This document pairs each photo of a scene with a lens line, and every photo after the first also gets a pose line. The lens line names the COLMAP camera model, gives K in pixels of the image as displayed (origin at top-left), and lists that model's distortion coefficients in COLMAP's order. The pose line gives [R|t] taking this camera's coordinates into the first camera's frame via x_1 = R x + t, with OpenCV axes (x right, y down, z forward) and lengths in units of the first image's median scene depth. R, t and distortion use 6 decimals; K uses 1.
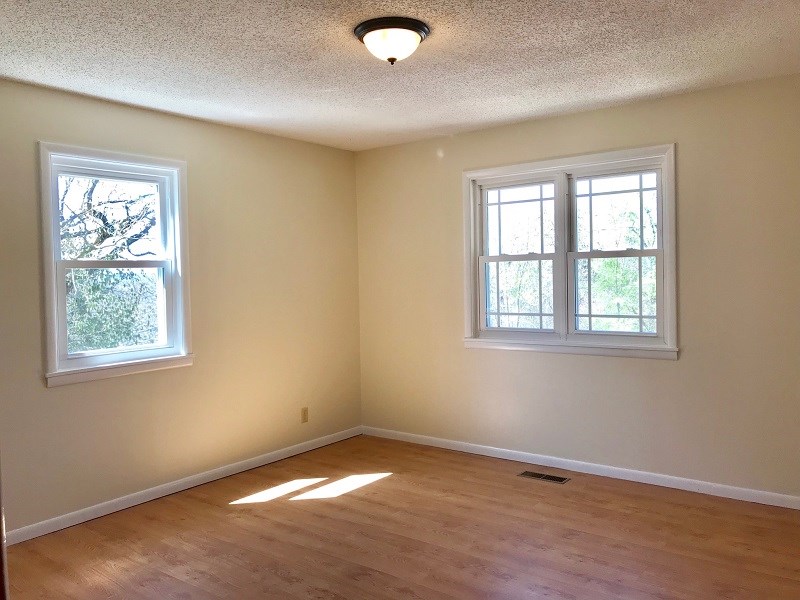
lens RADIAL K [[658.8, 0, 399.2], [0, 658.8, 296.8], [0, 0, 1]] dist [0.029794, -0.011978]
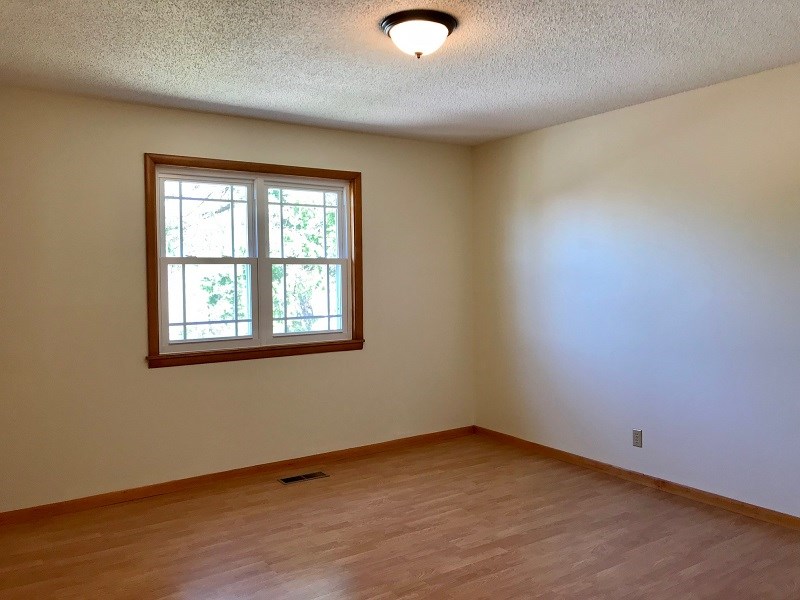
lens RADIAL K [[658.8, 0, 397.8], [0, 658.8, 301.1], [0, 0, 1]] dist [0.029794, -0.011978]
pose [[0.322718, -0.024464, 0.946179, -0.603243], [0.039955, 0.999127, 0.012206, -0.004527], [-0.945652, 0.033866, 0.323414, 0.460685]]
